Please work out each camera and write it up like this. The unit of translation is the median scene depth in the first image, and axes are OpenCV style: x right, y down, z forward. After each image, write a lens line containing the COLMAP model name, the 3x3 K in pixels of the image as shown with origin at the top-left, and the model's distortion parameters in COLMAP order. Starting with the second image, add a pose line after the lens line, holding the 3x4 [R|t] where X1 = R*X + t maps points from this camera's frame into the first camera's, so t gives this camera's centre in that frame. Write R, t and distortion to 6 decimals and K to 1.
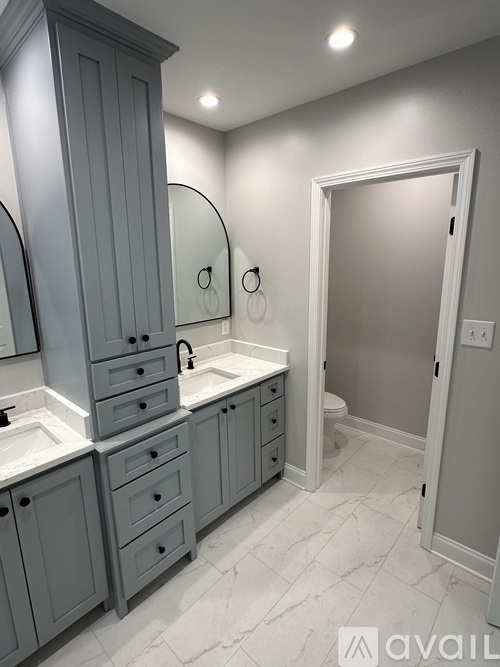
lens RADIAL K [[342.7, 0, 248.2], [0, 342.7, 334.0], [0, 0, 1]] dist [0.000469, 0.000025]
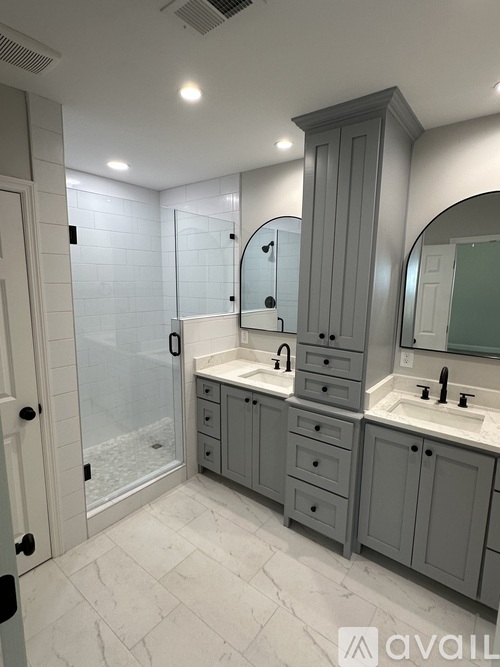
lens RADIAL K [[342.7, 0, 249.5], [0, 342.7, 335.9], [0, 0, 1]] dist [0.000469, 0.000025]
pose [[0.074356, 0.173962, -0.981941, 0.879429], [-0.228853, 0.961364, 0.152987, -0.112225], [0.970617, 0.213345, 0.111295, 0.533058]]
